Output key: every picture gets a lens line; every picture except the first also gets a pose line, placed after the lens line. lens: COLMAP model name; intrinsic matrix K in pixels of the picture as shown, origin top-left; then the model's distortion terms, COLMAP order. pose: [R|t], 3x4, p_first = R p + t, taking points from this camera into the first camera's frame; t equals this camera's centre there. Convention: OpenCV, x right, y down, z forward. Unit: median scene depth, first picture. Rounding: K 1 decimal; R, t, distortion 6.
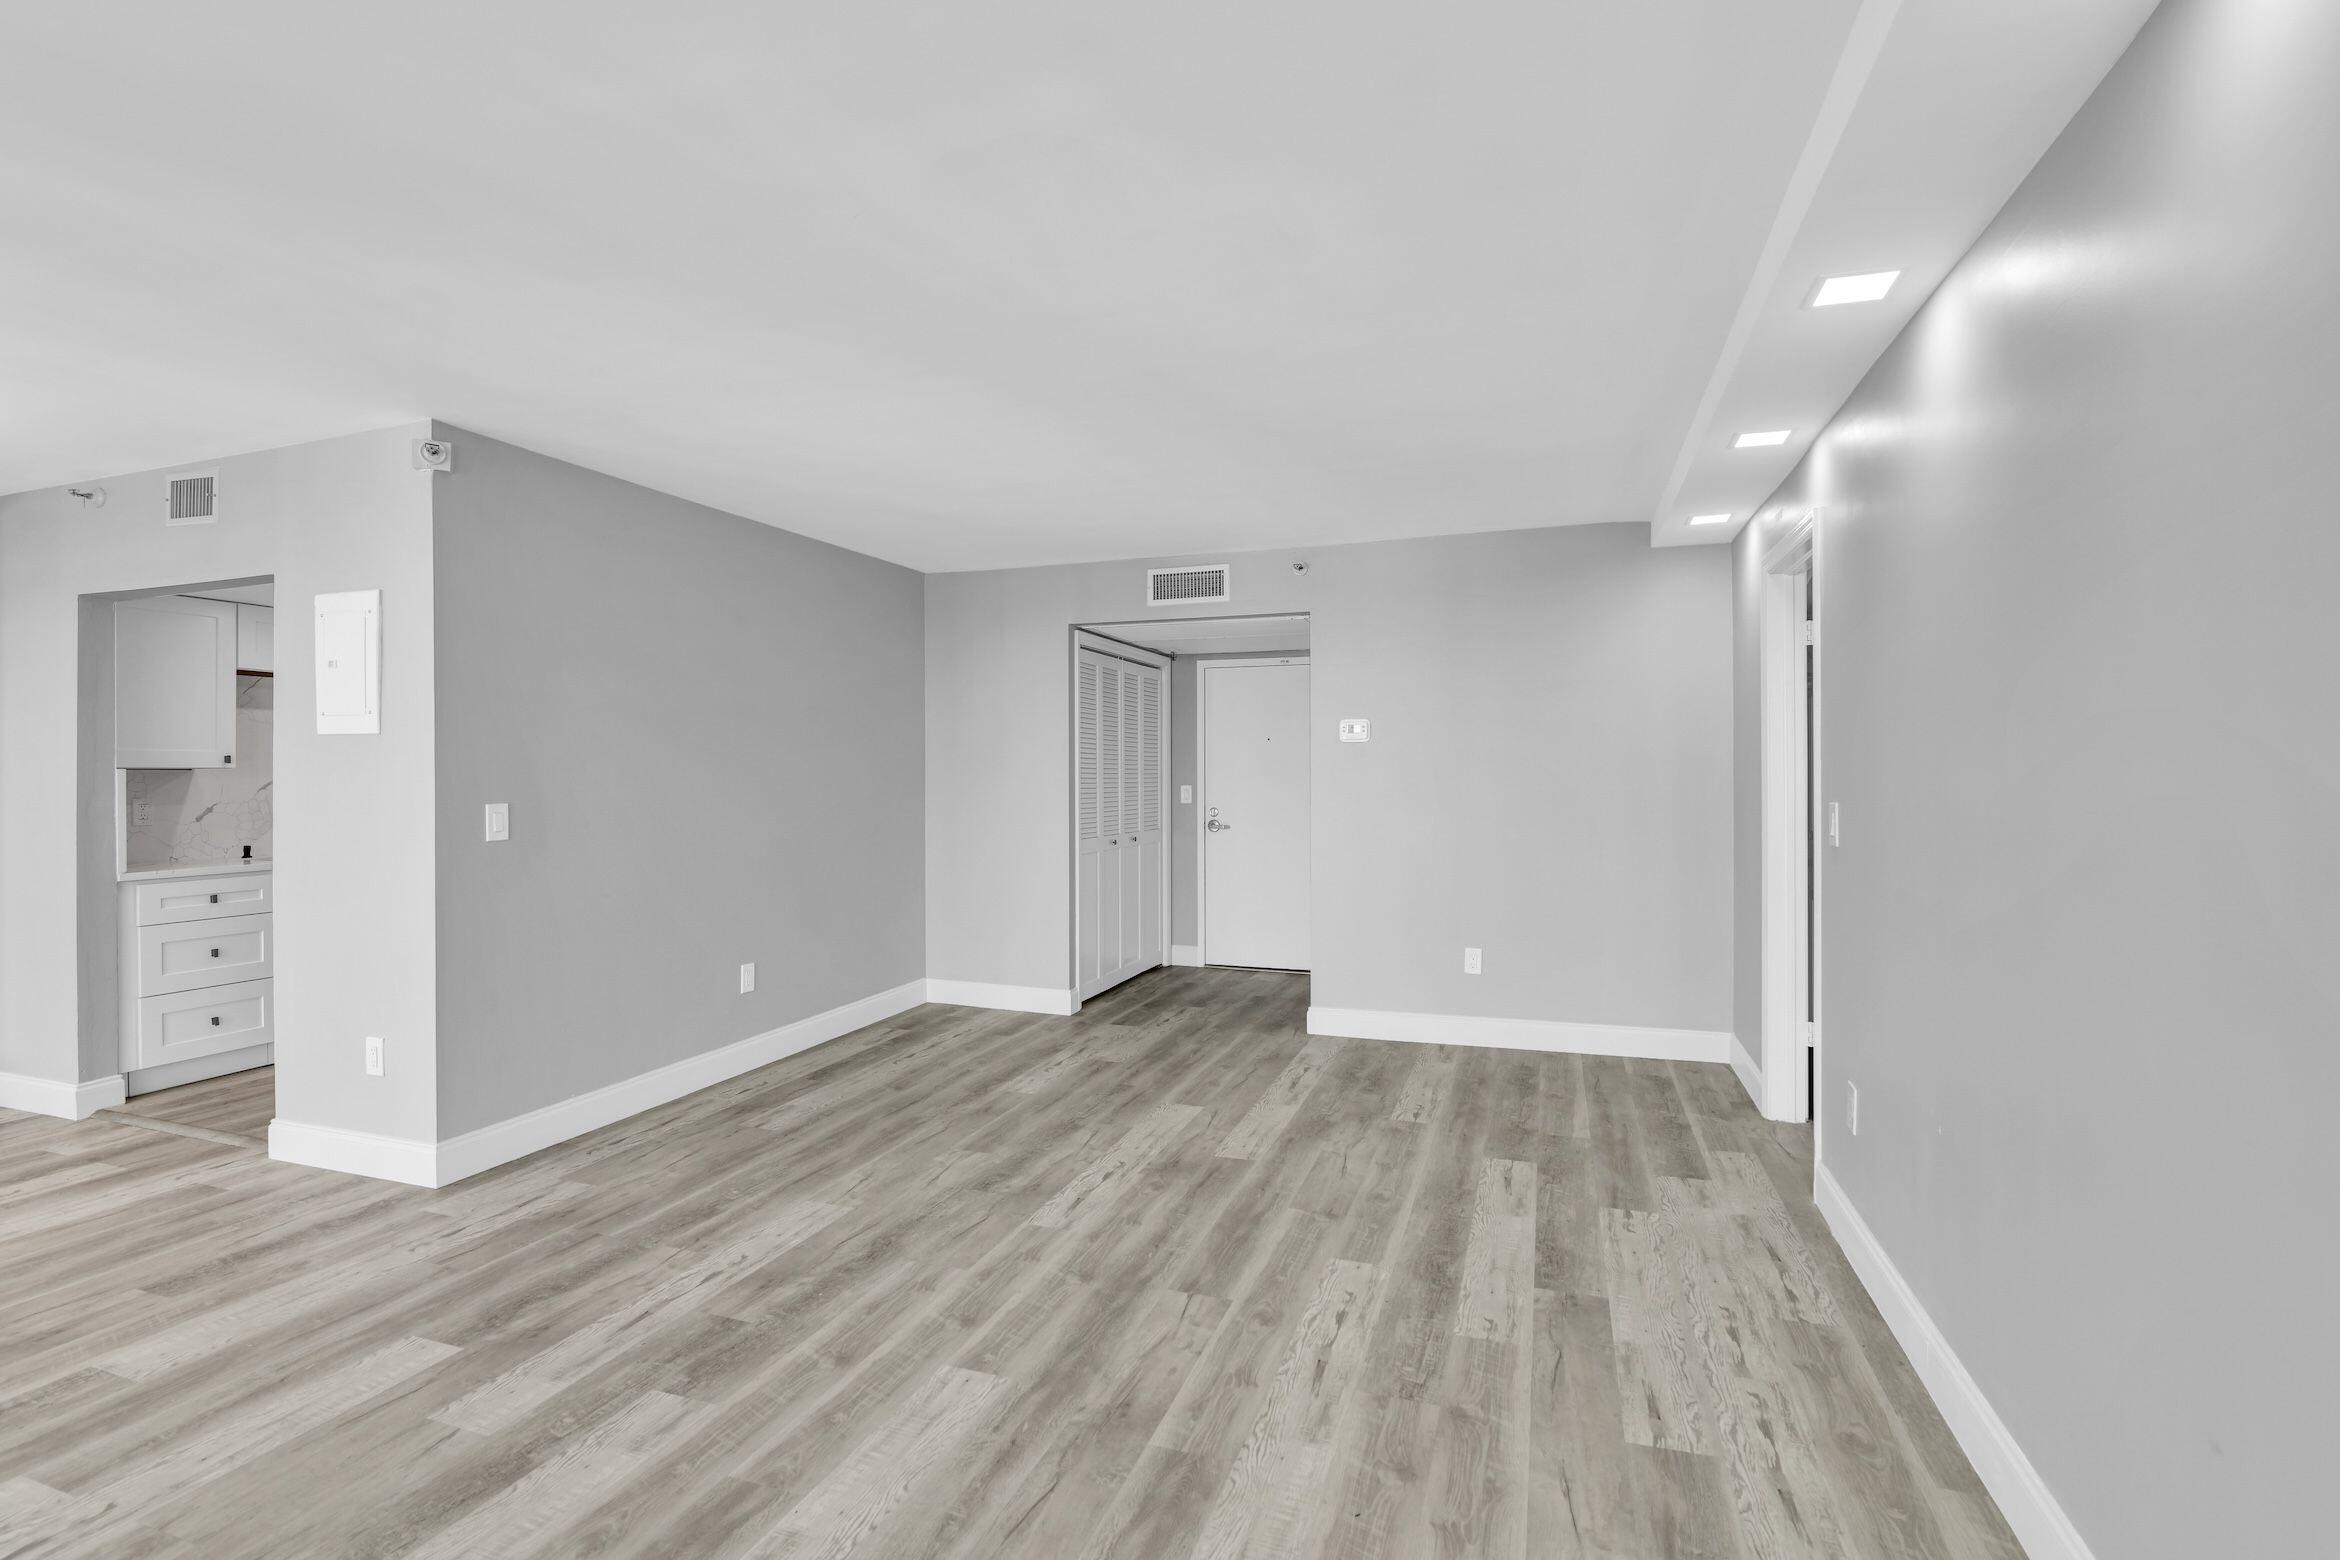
lens RADIAL K [[1095.1, 0, 1170.0], [0, 1095.1, 780.0], [0, 0, 1]] dist [-0.023606, 0.000538]
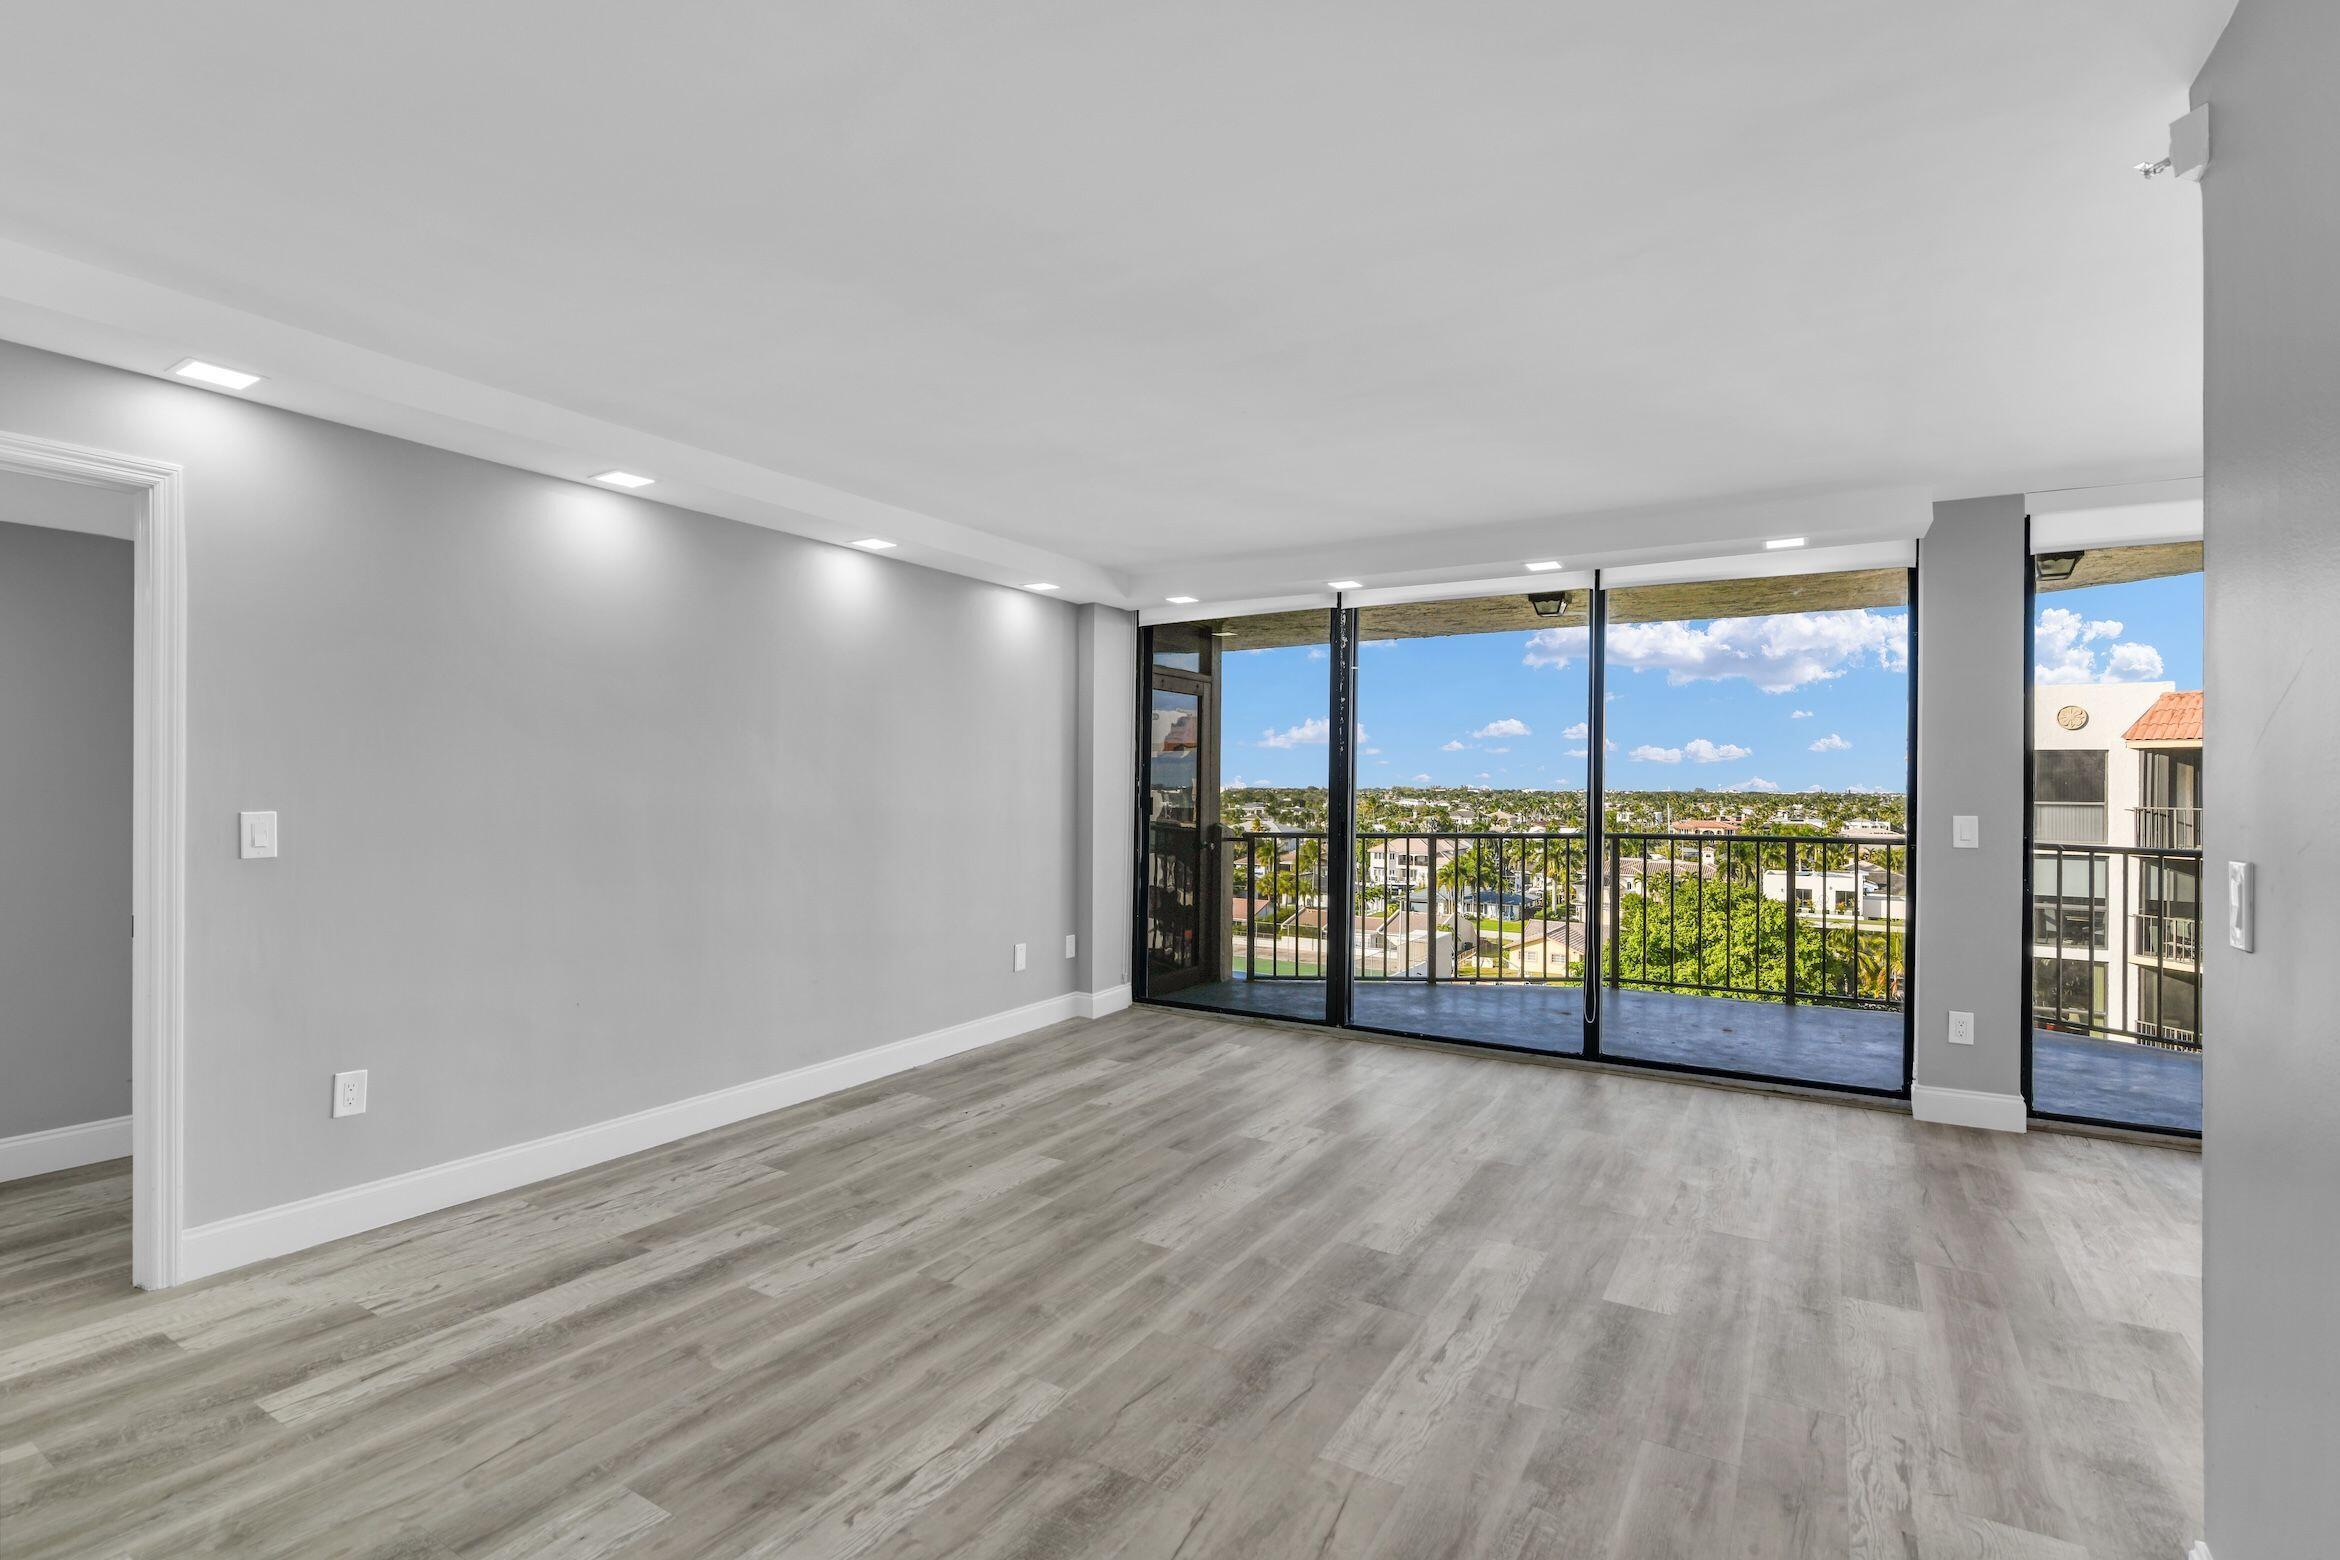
lens RADIAL K [[1099.4, 0, 1160.8], [0, 1099.4, 784.0], [0, 0, 1]] dist [-0.017272, 0.000147]
pose [[-0.976445, -0.003722, 0.215734, -0.344976], [-0.003173, 0.999991, 0.002892, -0.007382], [-0.215742, 0.002140, -0.976448, 1.688053]]
